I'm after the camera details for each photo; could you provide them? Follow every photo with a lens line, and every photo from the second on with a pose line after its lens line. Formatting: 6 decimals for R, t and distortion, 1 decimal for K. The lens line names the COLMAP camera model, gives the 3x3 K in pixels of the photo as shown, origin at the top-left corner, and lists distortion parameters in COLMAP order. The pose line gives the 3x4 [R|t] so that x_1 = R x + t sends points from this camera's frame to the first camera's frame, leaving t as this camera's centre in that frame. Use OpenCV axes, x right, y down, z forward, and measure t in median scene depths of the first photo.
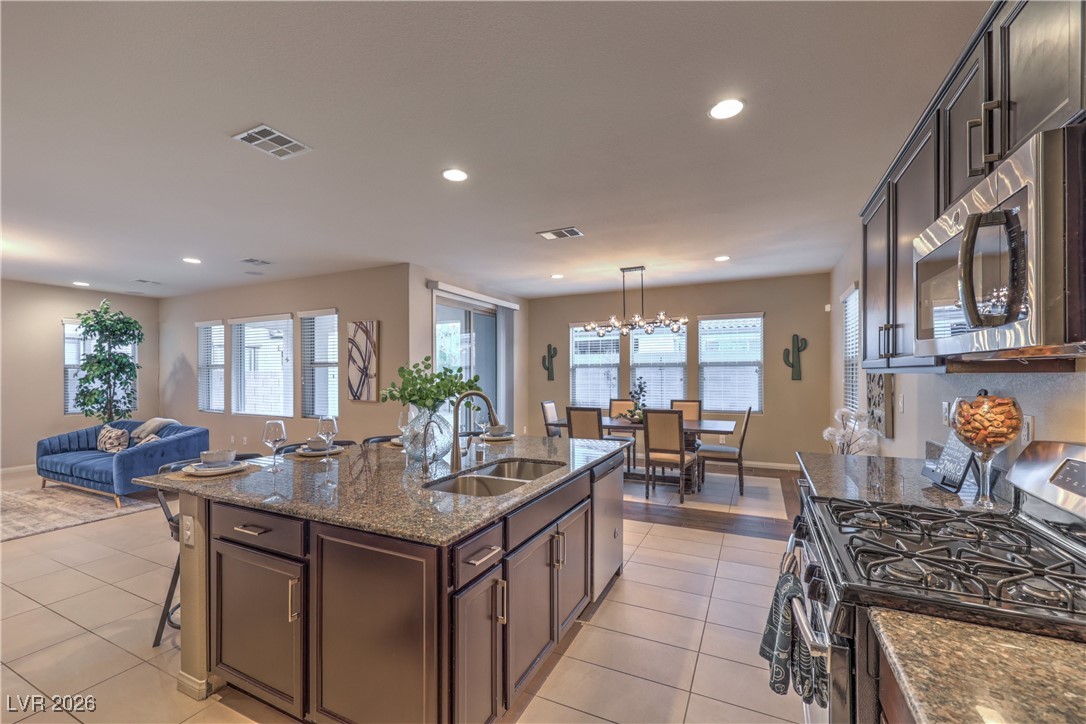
lens RADIAL K [[441.9, 0, 545.0], [0, 441.9, 376.2], [0, 0, 1]] dist [-0.003724, 0.000149]
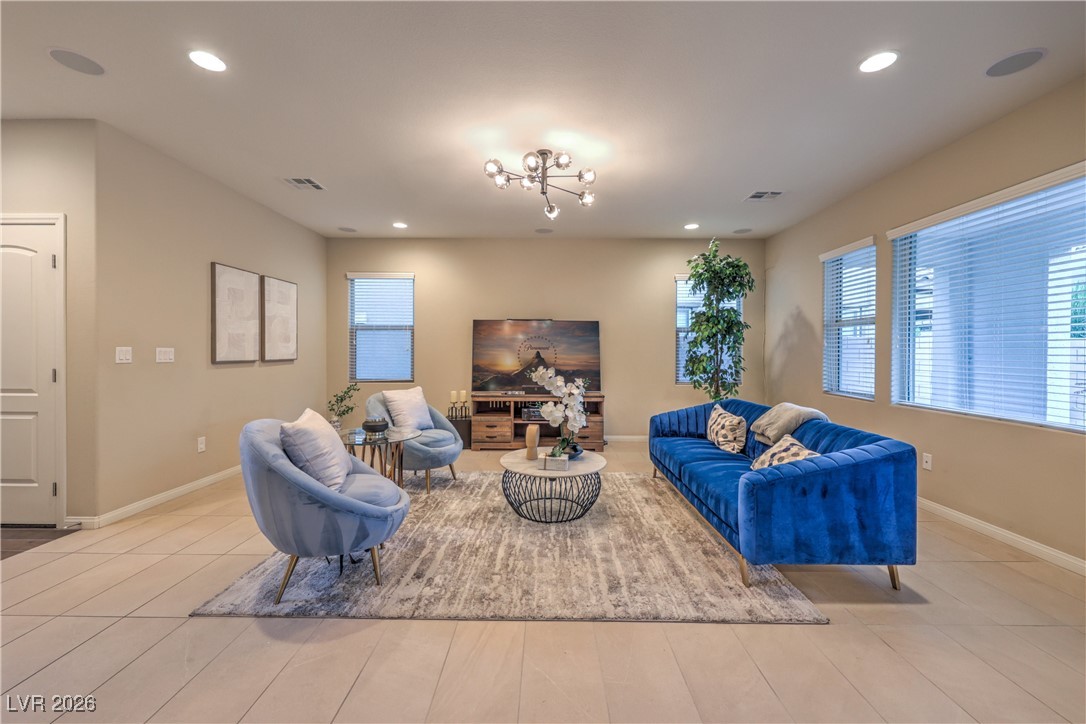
lens RADIAL K [[441.9, 0, 544.2], [0, 441.9, 354.6], [0, 0, 1]] dist [-0.003724, 0.000149]
pose [[0.432458, 0.012010, -0.901574, -0.426266], [-0.009519, 0.999916, 0.008754, 0.024609], [0.901604, 0.004796, 0.432536, 0.395512]]
